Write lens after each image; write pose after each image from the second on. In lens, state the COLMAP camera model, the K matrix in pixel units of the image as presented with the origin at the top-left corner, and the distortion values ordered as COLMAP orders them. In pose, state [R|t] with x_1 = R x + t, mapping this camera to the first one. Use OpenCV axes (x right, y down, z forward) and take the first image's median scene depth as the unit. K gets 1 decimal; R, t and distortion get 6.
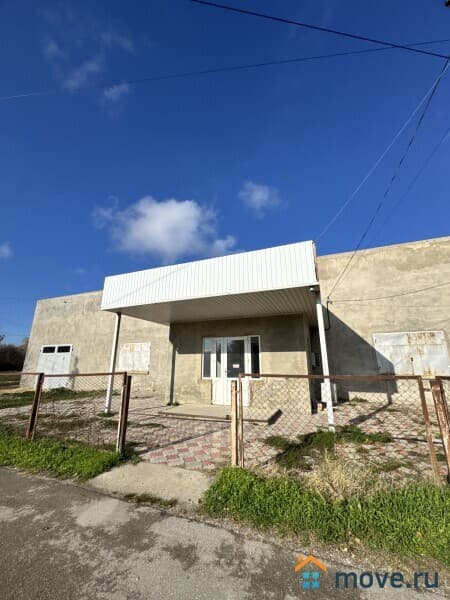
lens RADIAL K [[239.7, 0, 225.0], [0, 239.7, 300.0], [0, 0, 1]] dist [-0.001766, -0.000022]
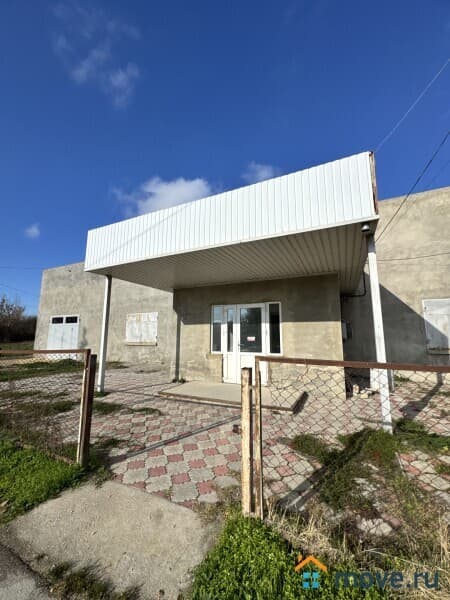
lens RADIAL K [[239.7, 0, 225.0], [0, 239.7, 300.0], [0, 0, 1]] dist [-0.001766, -0.000022]
pose [[0.997907, -0.006021, -0.064384, 0.010644], [0.013517, 0.993083, 0.116636, 0.048361], [0.063236, -0.117262, 0.991086, 0.204107]]
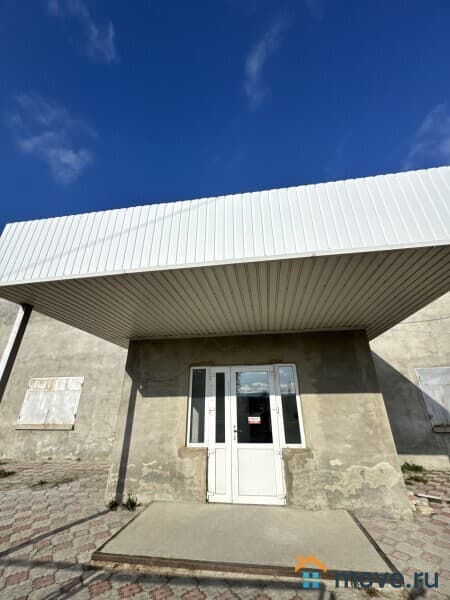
lens RADIAL K [[239.7, 0, 225.0], [0, 239.7, 300.0], [0, 0, 1]] dist [-0.001766, -0.000022]
pose [[0.973199, 0.085836, 0.213346, -0.175087], [-0.052048, 0.985869, -0.159226, 0.102462], [-0.223998, 0.143855, 0.963914, 0.481969]]
